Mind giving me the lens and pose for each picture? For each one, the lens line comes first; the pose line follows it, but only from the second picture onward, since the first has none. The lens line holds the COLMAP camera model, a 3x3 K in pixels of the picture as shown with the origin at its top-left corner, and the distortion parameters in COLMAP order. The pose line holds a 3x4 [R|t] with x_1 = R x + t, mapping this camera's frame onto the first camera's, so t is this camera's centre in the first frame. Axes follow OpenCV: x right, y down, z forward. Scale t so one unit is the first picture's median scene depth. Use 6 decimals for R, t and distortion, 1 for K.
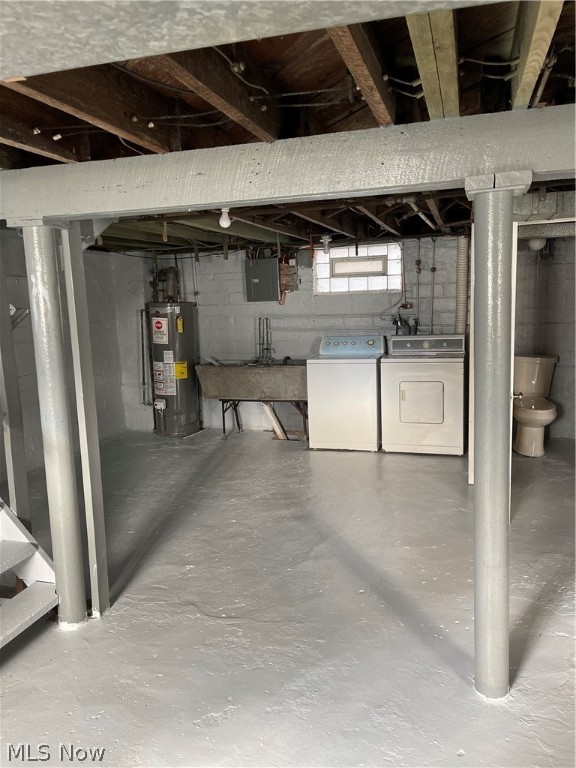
lens RADIAL K [[585.6, 0, 288.0], [0, 585.6, 384.0], [0, 0, 1]] dist [0.045194, -0.001556]
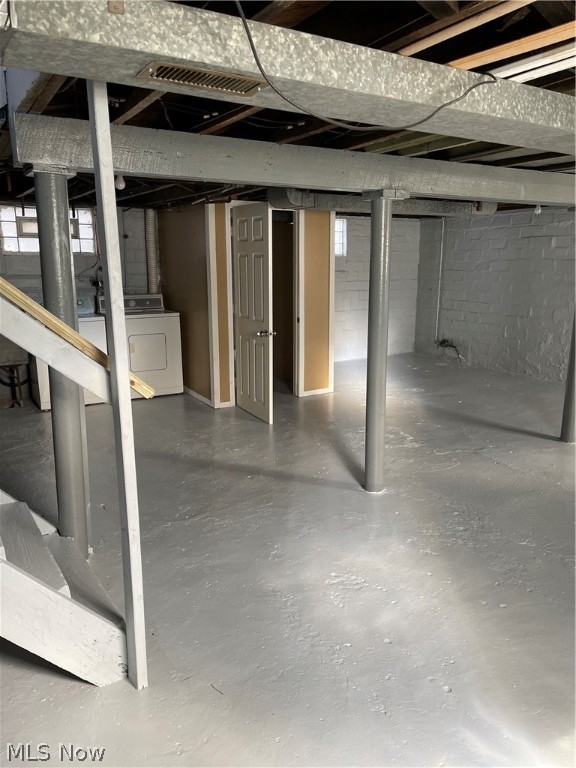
lens RADIAL K [[585.6, 0, 288.0], [0, 585.6, 384.0], [0, 0, 1]] dist [0.045194, -0.001556]
pose [[0.671629, -0.124200, 0.730403, -0.476712], [0.089784, 0.992227, 0.086162, 0.019424], [-0.735427, 0.007710, 0.677560, 0.012409]]
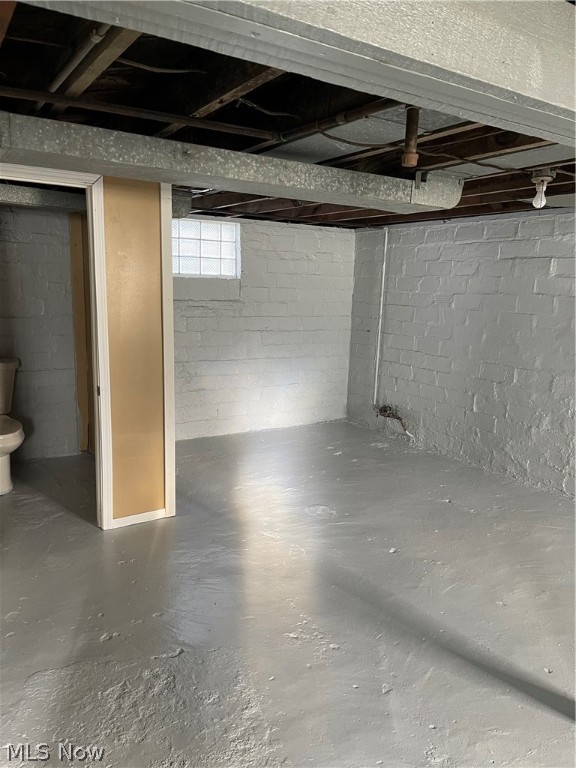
lens RADIAL K [[568.2, 0, 288.0], [0, 568.2, 384.0], [0, 0, 1]] dist [0.050497, -0.002678]
pose [[0.645617, -0.083011, 0.759136, 0.112342], [0.062588, 0.996482, 0.055736, -0.037865], [-0.761092, 0.011529, 0.648541, 0.250272]]
